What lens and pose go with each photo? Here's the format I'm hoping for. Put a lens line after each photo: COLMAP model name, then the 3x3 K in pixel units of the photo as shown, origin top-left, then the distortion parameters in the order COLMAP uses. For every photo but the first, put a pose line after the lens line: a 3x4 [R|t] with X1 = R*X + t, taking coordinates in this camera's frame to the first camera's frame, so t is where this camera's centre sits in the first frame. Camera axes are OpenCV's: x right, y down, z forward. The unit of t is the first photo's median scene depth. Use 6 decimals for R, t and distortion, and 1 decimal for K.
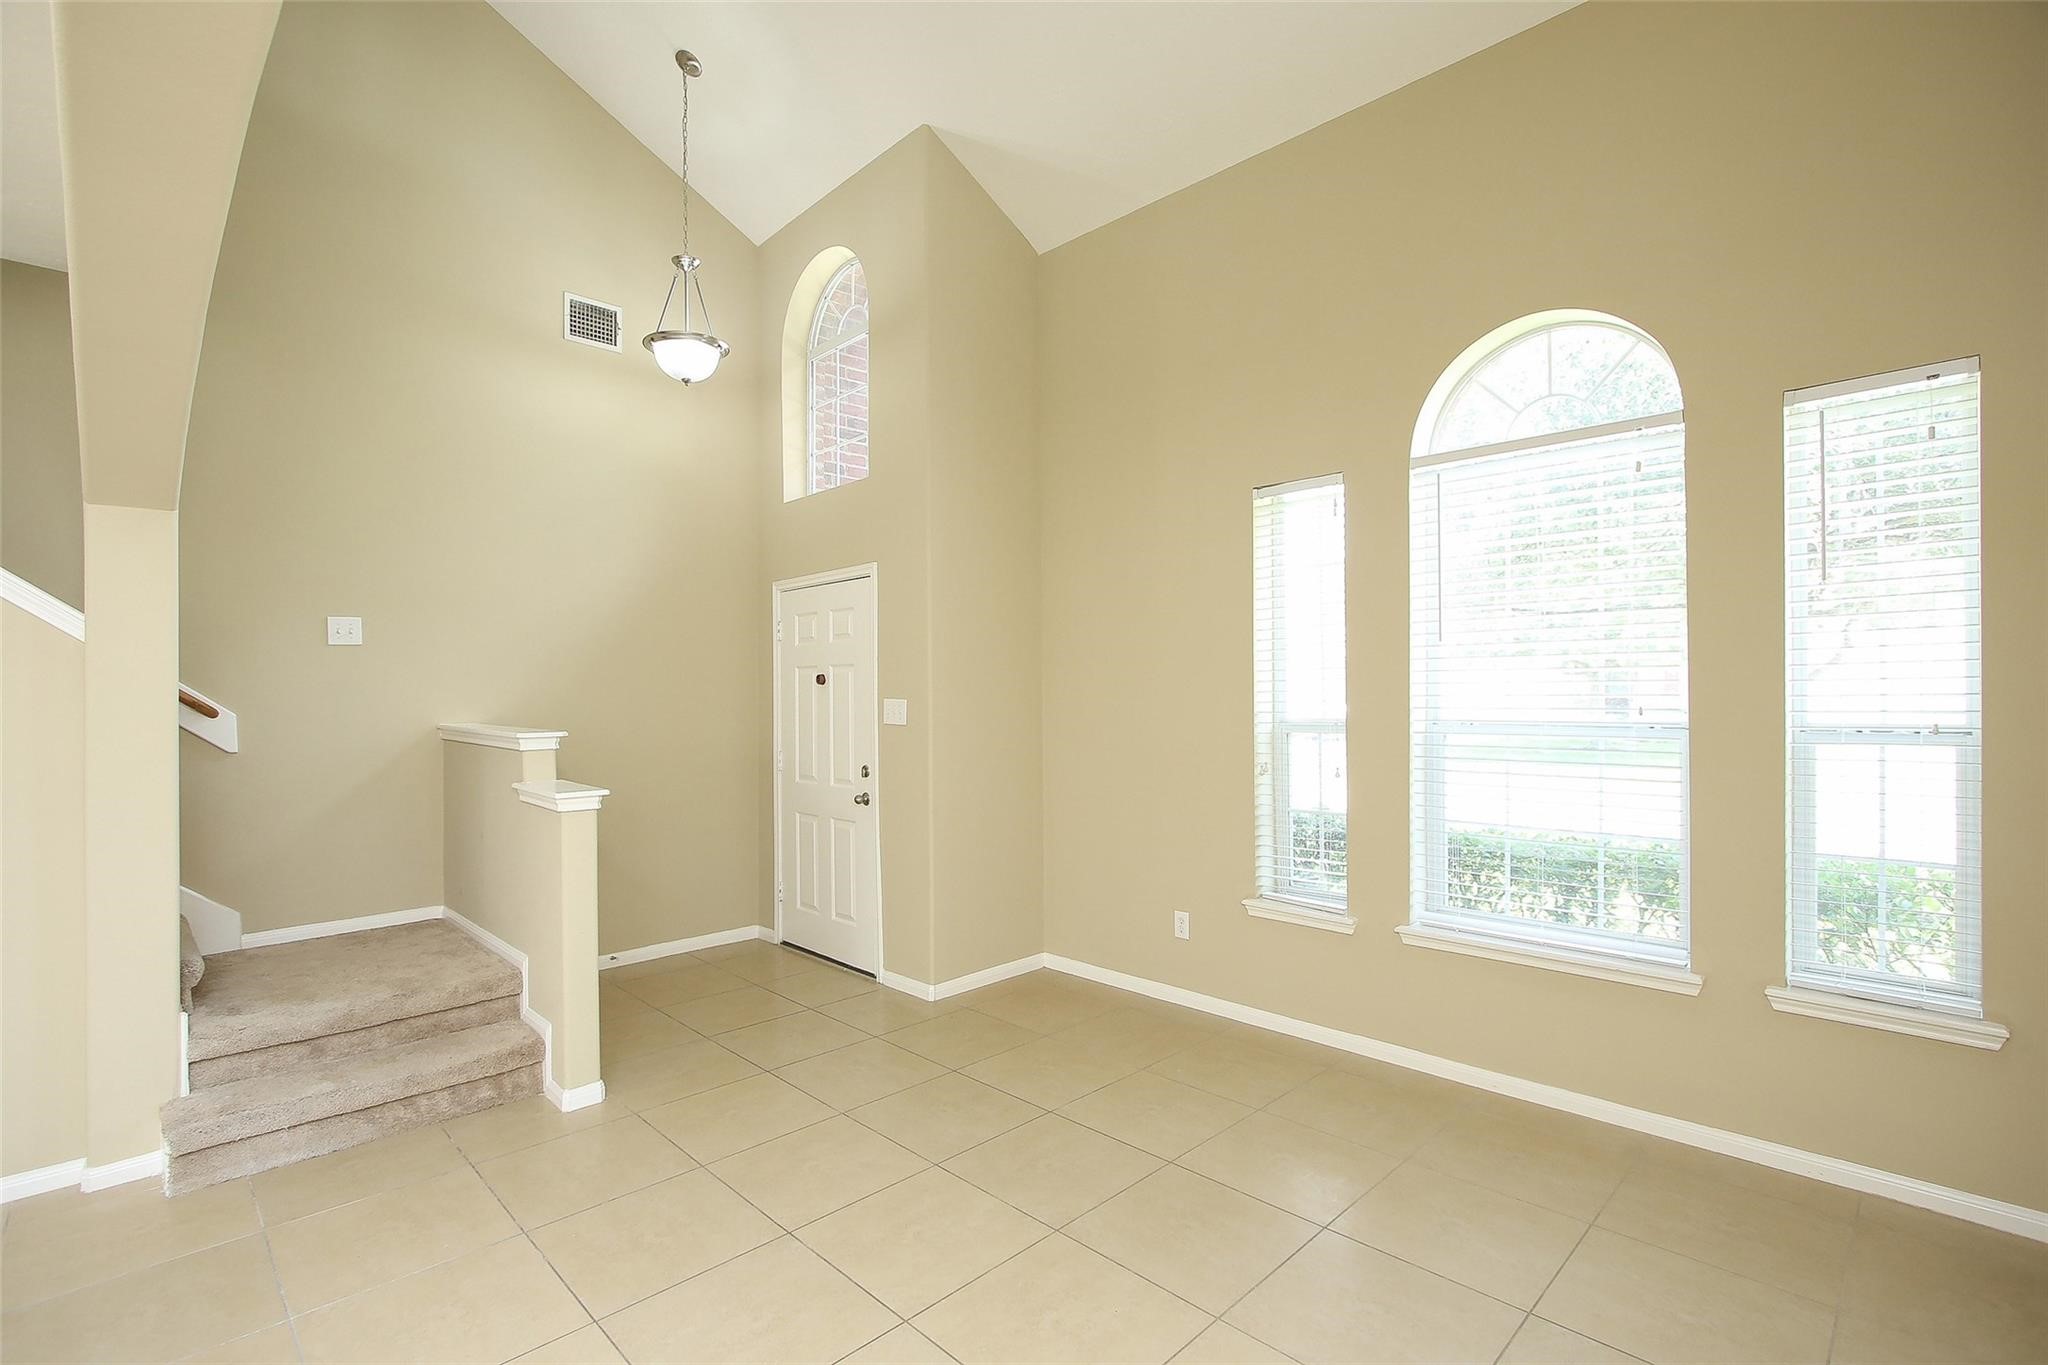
lens RADIAL K [[939.1, 0, 1028.0], [0, 939.1, 686.1], [0, 0, 1]] dist [-0.006642, 0.000114]
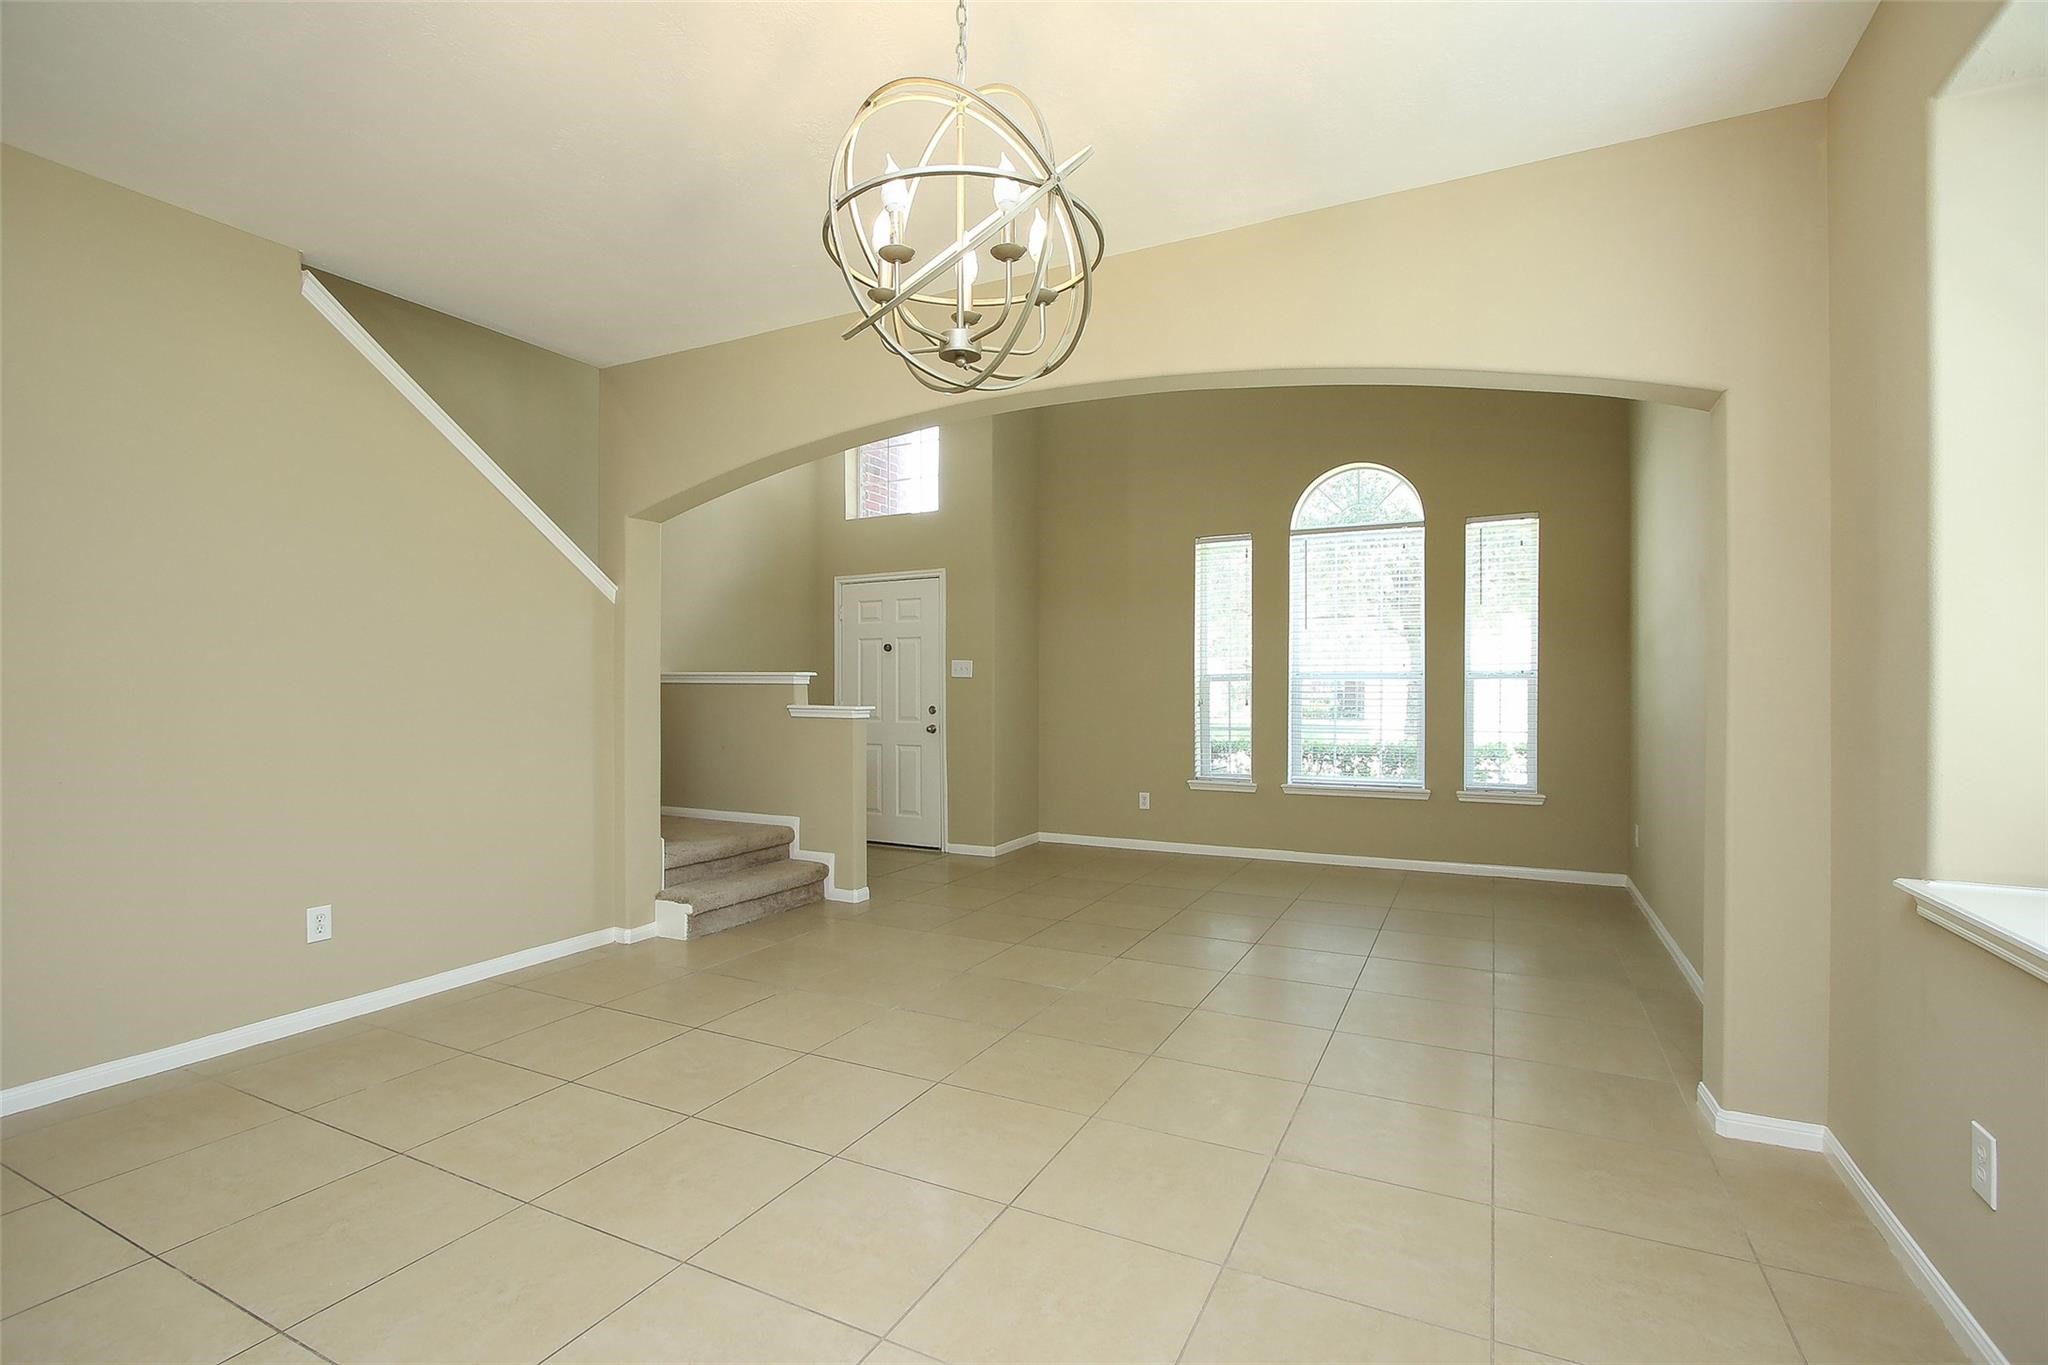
lens RADIAL K [[939.1, 0, 1022.8], [0, 939.1, 674.3], [0, 0, 1]] dist [-0.006642, 0.000114]
pose [[0.947928, 0.012571, 0.318237, -0.674211], [-0.009497, 0.999892, -0.011208, 0.066782], [-0.318343, 0.007602, 0.947945, -0.580782]]
